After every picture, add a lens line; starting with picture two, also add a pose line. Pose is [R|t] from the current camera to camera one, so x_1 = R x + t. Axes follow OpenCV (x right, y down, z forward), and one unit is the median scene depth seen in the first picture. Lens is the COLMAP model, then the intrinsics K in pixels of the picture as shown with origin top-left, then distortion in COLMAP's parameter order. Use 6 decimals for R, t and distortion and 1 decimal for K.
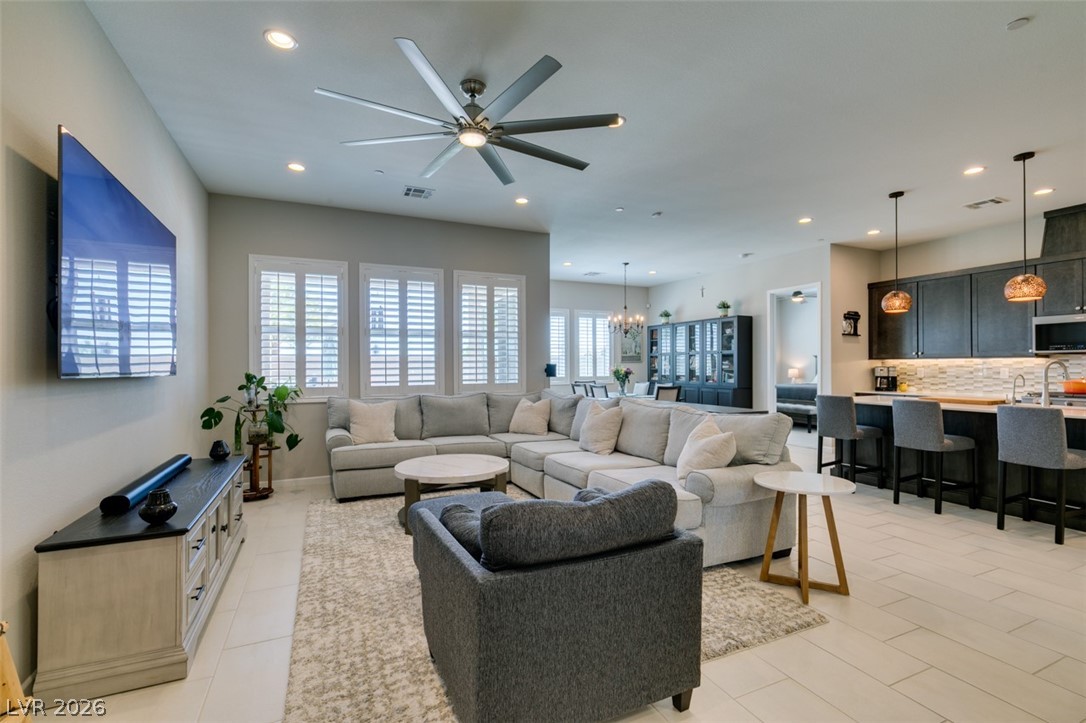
lens RADIAL K [[485.7, 0, 542.1], [0, 485.7, 364.2], [0, 0, 1]] dist [0.006045, -0.002011]
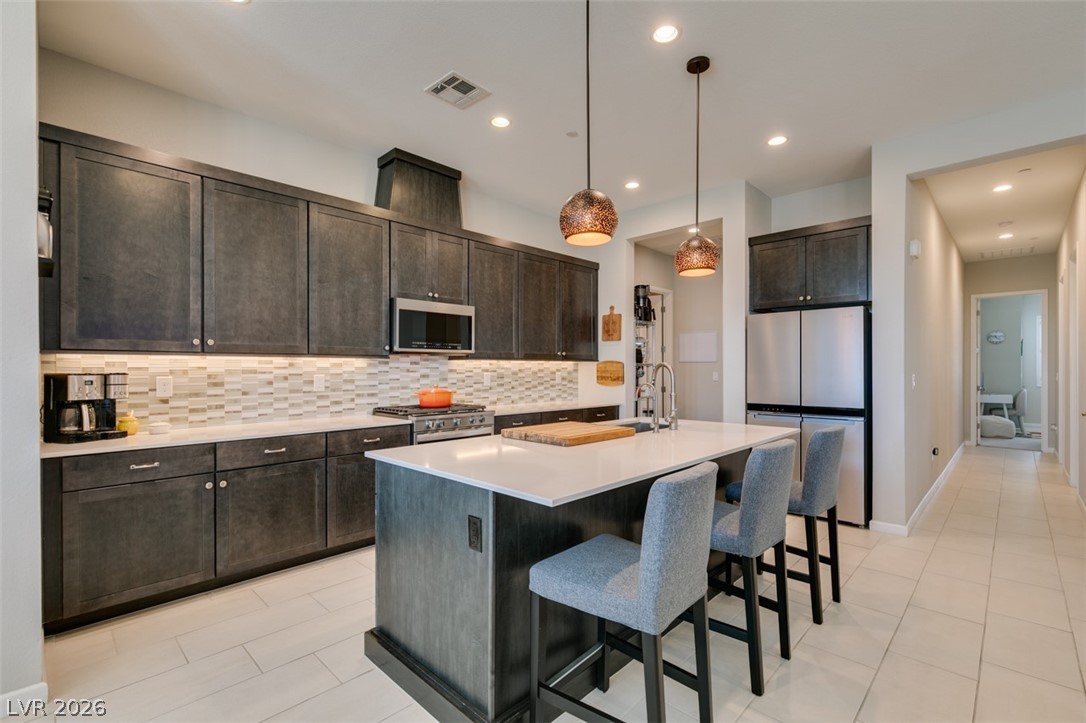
lens RADIAL K [[485.7, 0, 541.9], [0, 485.7, 369.0], [0, 0, 1]] dist [0.006045, -0.002011]
pose [[-0.363253, 0.001315, 0.931690, 0.300761], [-0.002334, 0.999995, -0.002322, 0.002571], [-0.931688, -0.003018, -0.363248, 1.015376]]
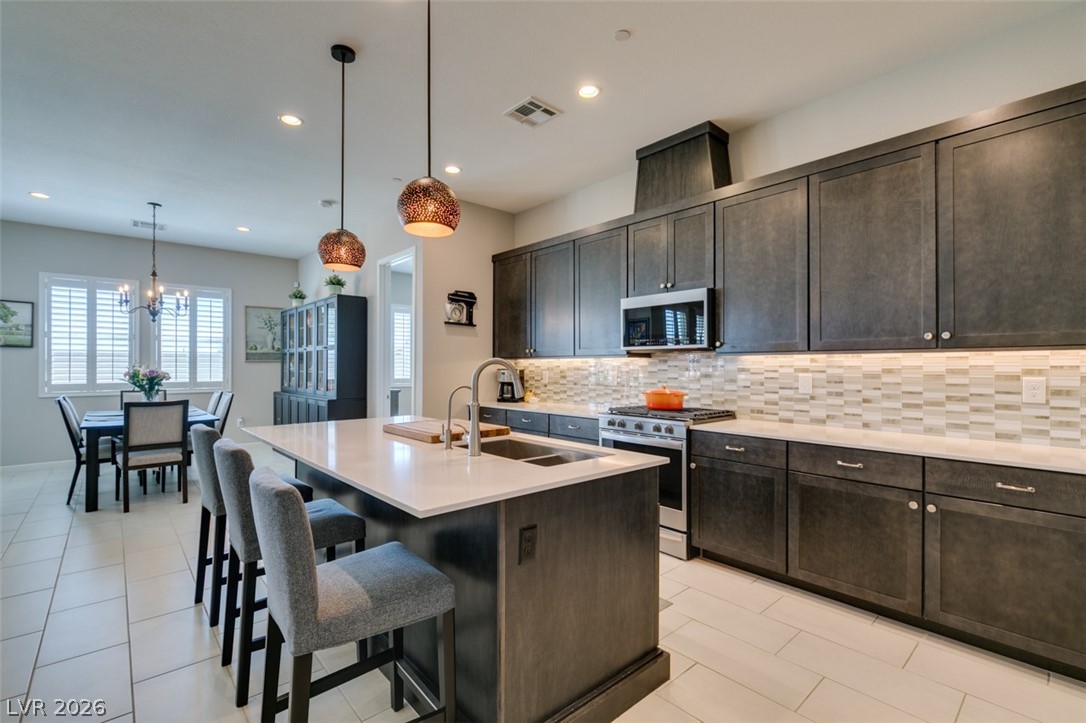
lens RADIAL K [[485.7, 0, 541.4], [0, 485.7, 366.9], [0, 0, 1]] dist [0.006045, -0.002011]
pose [[0.957411, 0.002828, 0.288715, 0.669764], [-0.004281, 0.999981, 0.004403, -0.001559], [-0.288697, -0.005451, 0.957405, 0.352825]]
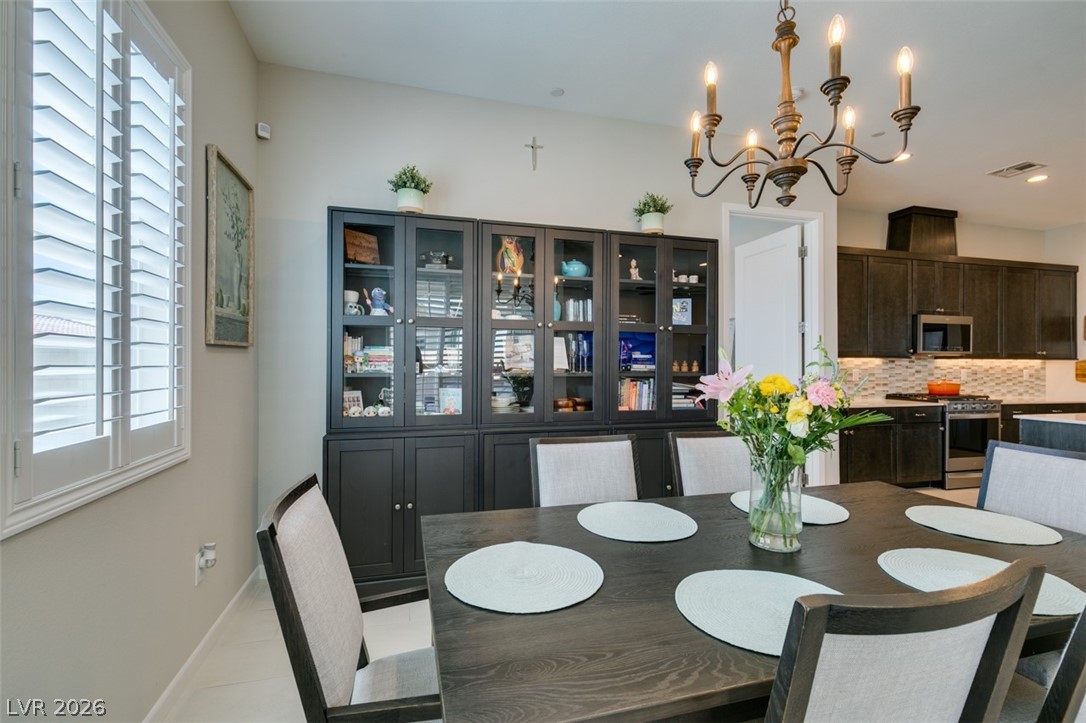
lens RADIAL K [[485.7, 0, 539.2], [0, 485.7, 360.4], [0, 0, 1]] dist [0.006045, -0.002011]
pose [[0.160295, 0.010440, 0.987014, -0.024767], [-0.009035, 0.999918, -0.009109, 0.005581], [-0.987028, -0.007457, 0.160376, 1.508207]]
